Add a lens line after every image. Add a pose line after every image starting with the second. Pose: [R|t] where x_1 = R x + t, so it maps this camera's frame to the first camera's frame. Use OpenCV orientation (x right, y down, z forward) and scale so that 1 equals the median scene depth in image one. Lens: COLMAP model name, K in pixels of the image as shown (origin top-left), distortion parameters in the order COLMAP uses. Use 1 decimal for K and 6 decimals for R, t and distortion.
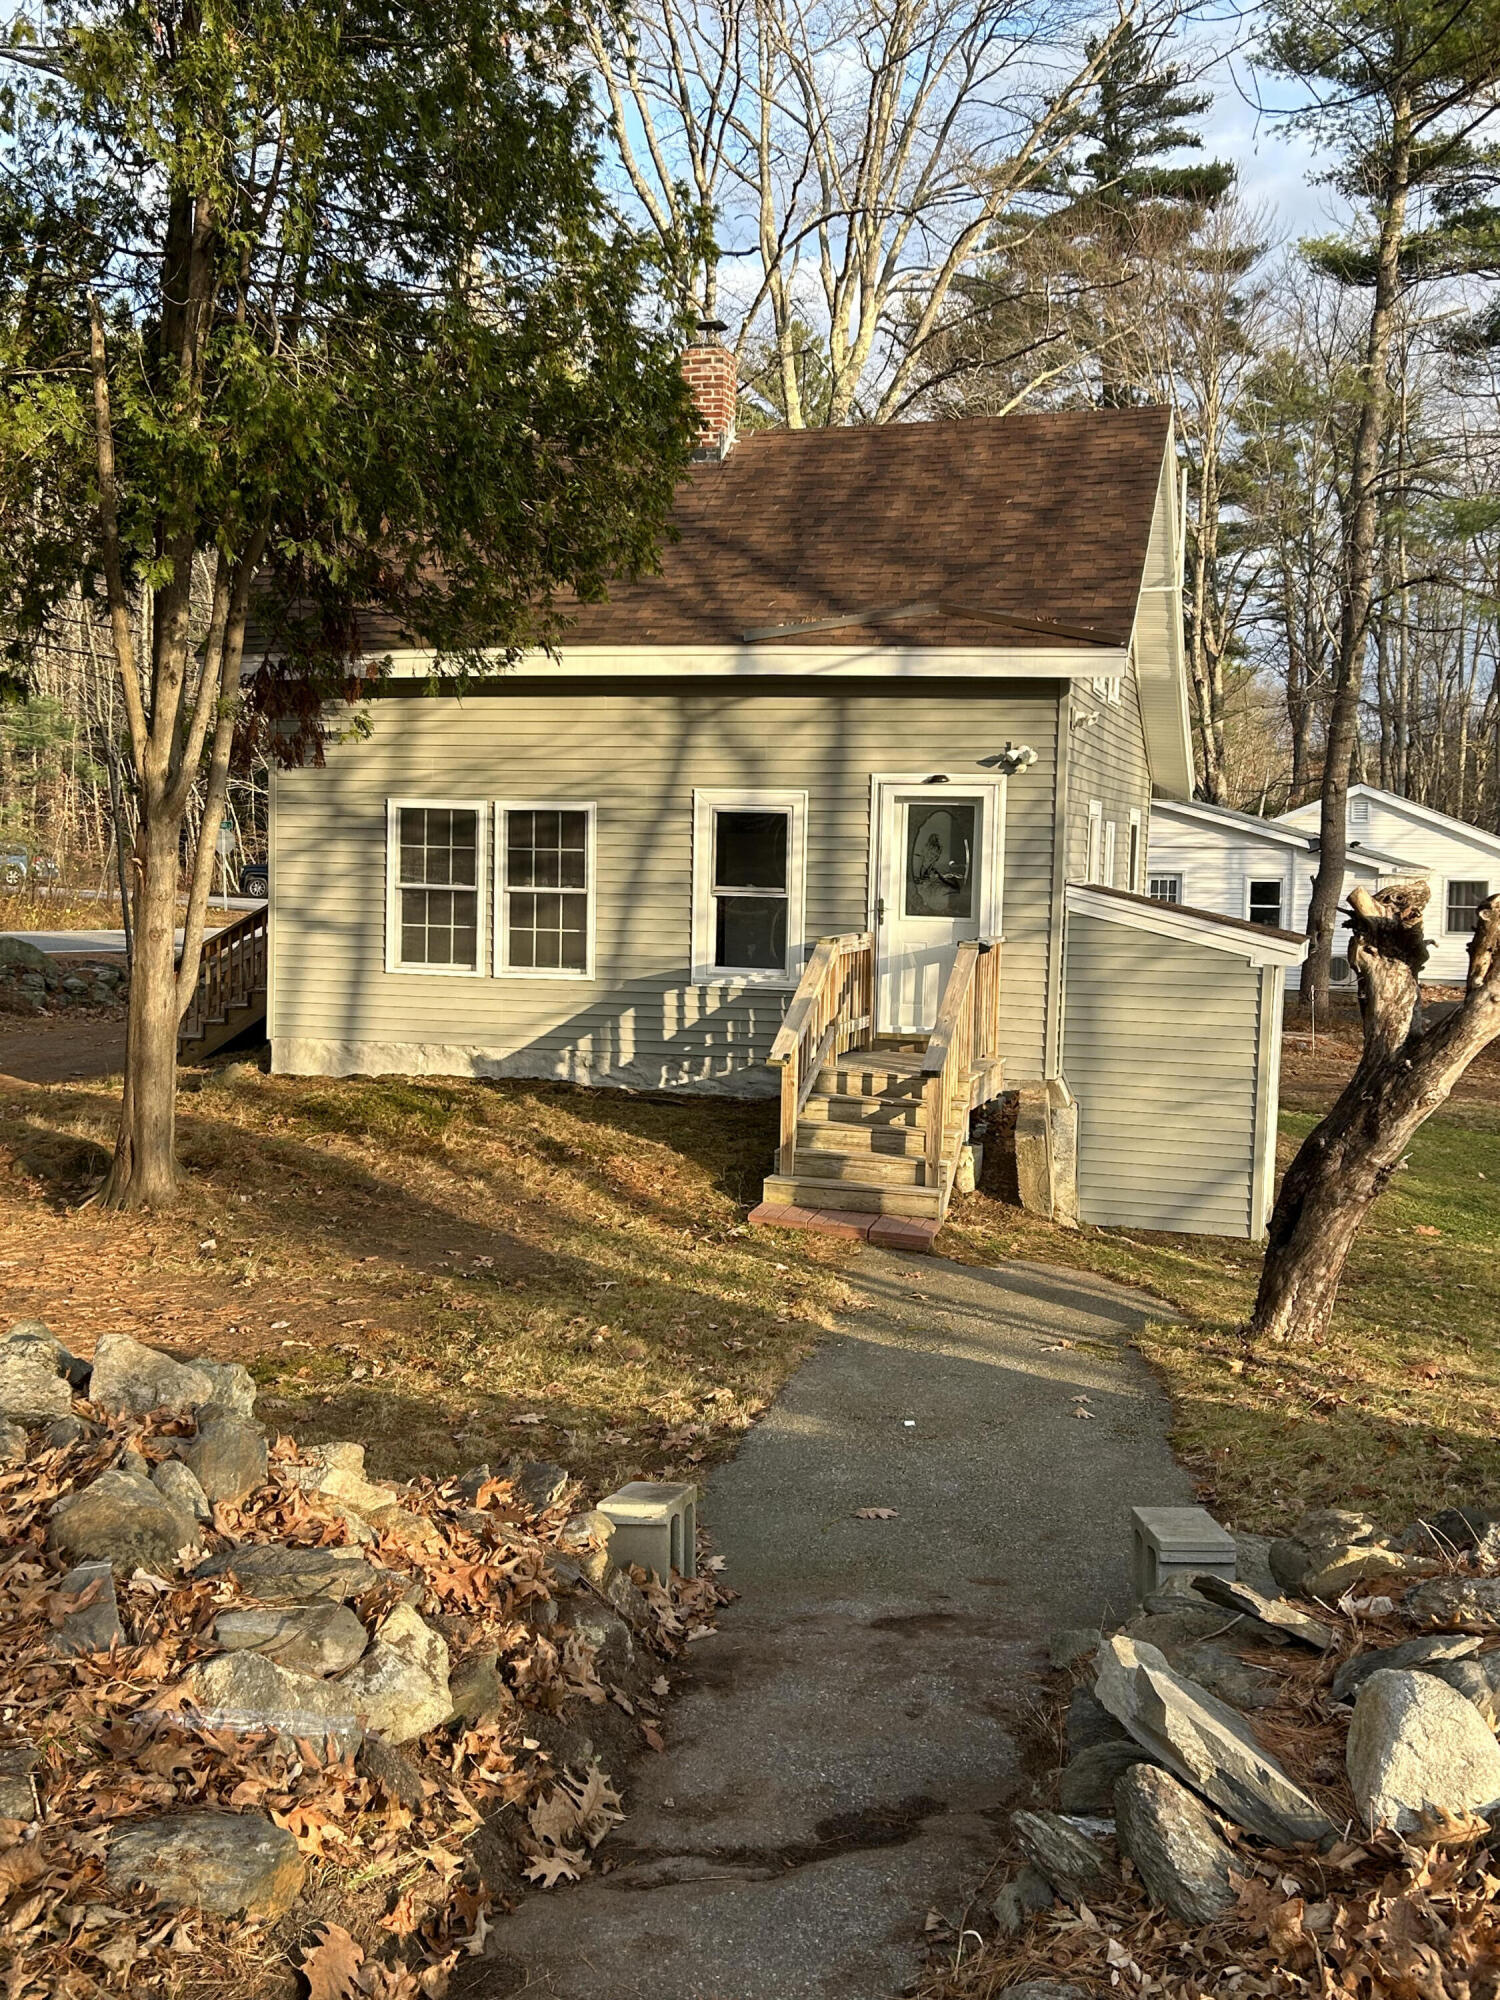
lens RADIAL K [[2094.2, 0, 809.1], [0, 2094.2, 1009.4], [0, 0, 1]] dist [0.042700, 0.000000]
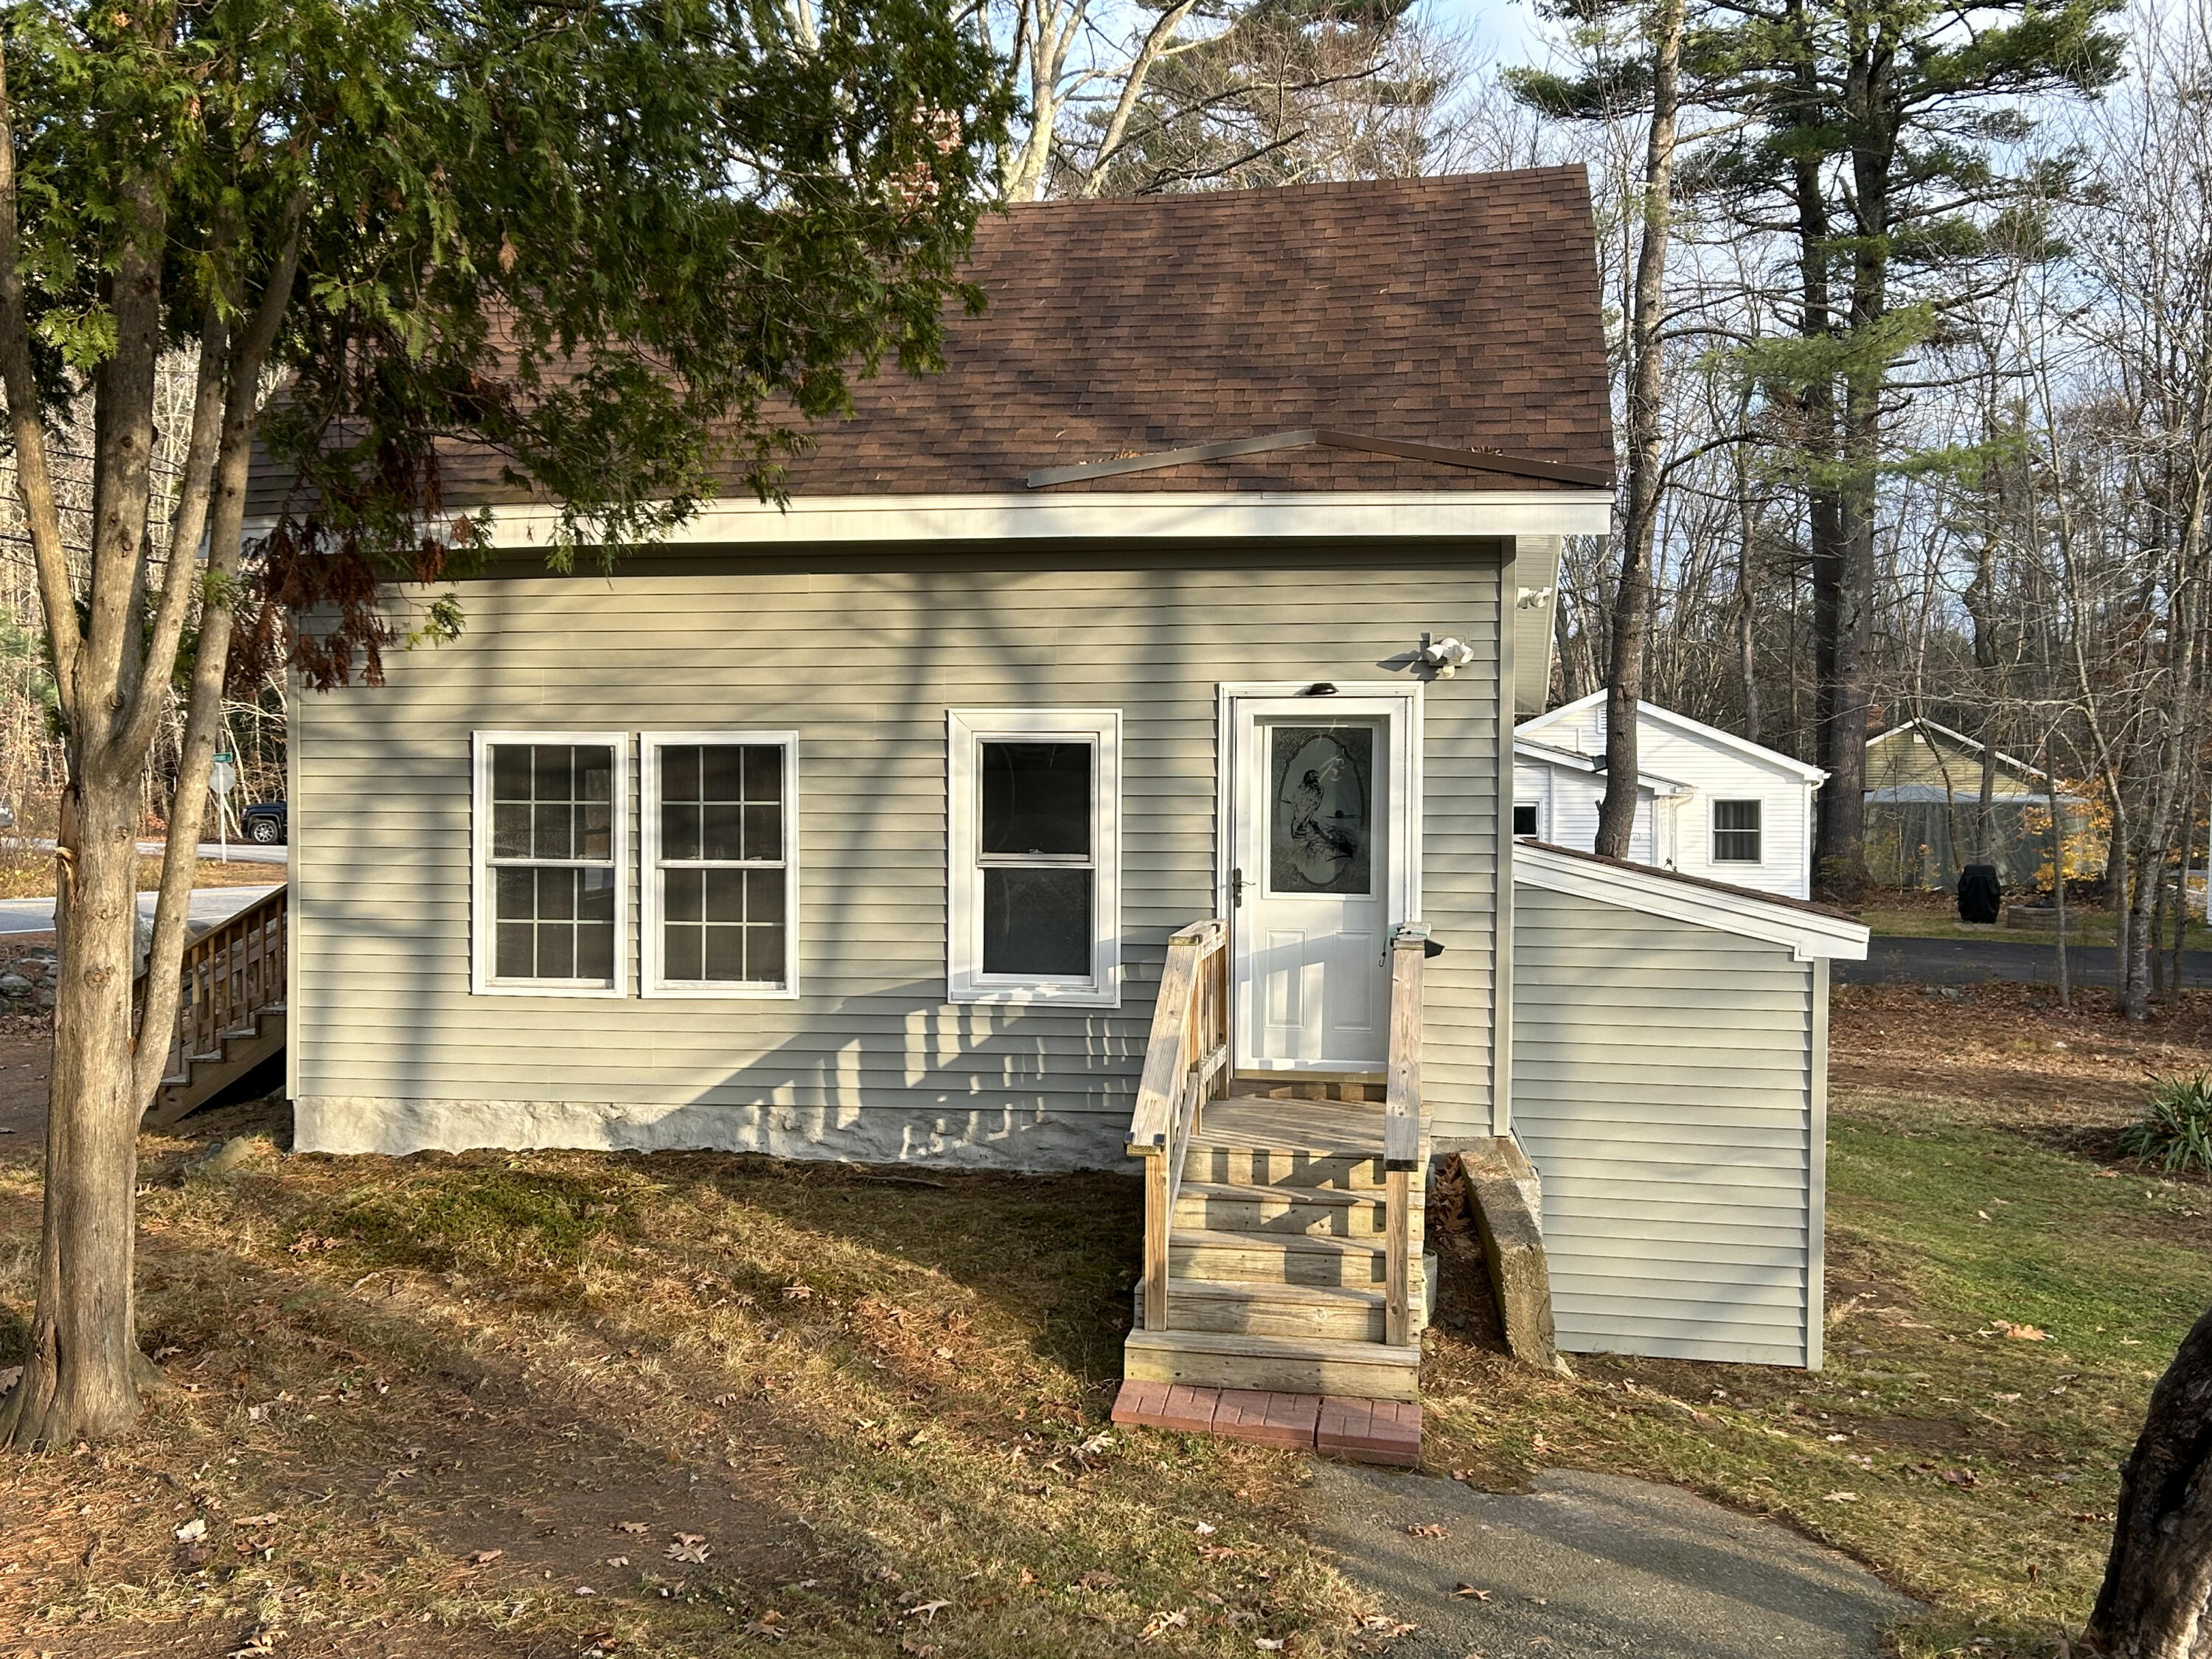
lens RADIAL K [[2316.2, 0, 1119.8], [0, 2316.2, 818.9], [0, 0, 1]] dist [0.042700, 0.000000]
pose [[0.995176, -0.020623, 0.095919, -0.072253], [0.025720, 0.998304, -0.052217, -0.030943], [-0.094679, 0.054433, 0.994019, 0.265204]]
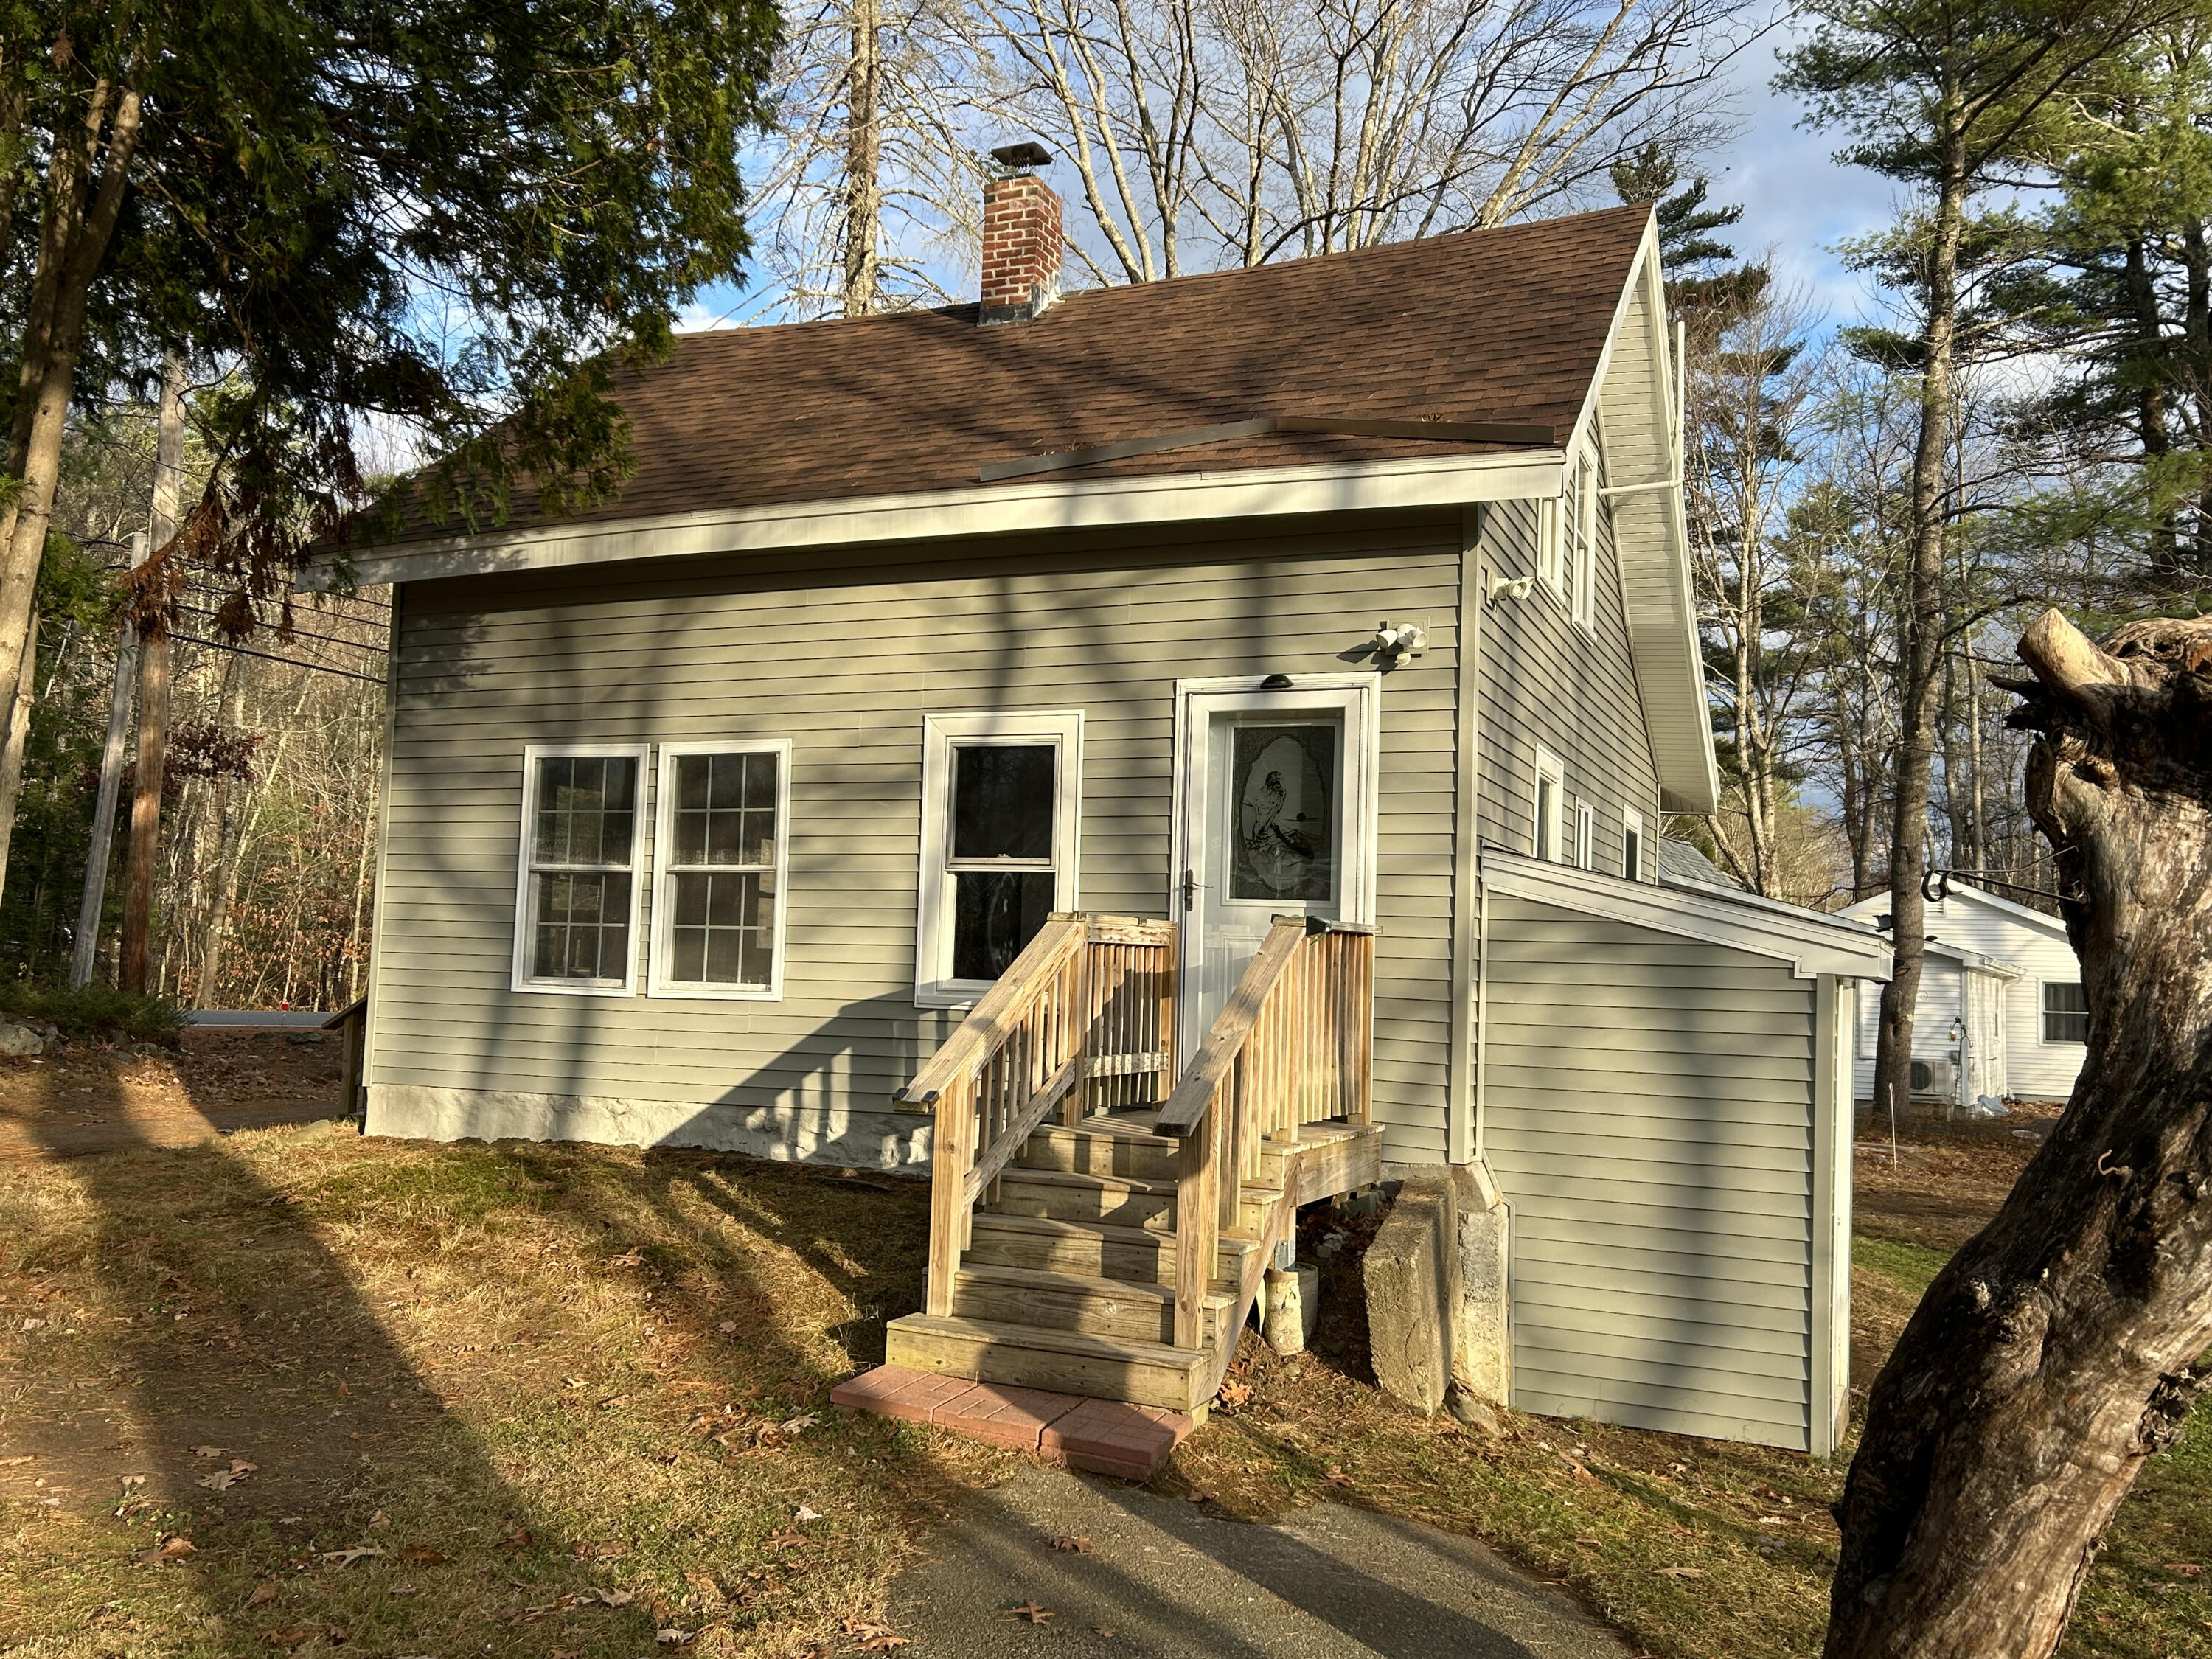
lens RADIAL K [[1908.1, 0, 1097.8], [0, 1908.1, 834.8], [0, 0, 1]] dist [0.022274, 0.008081]
pose [[0.988630, -0.001885, -0.150355, 0.093222], [-0.021210, 0.988175, -0.151855, 0.025060], [0.148864, 0.153317, 0.976900, 0.417416]]
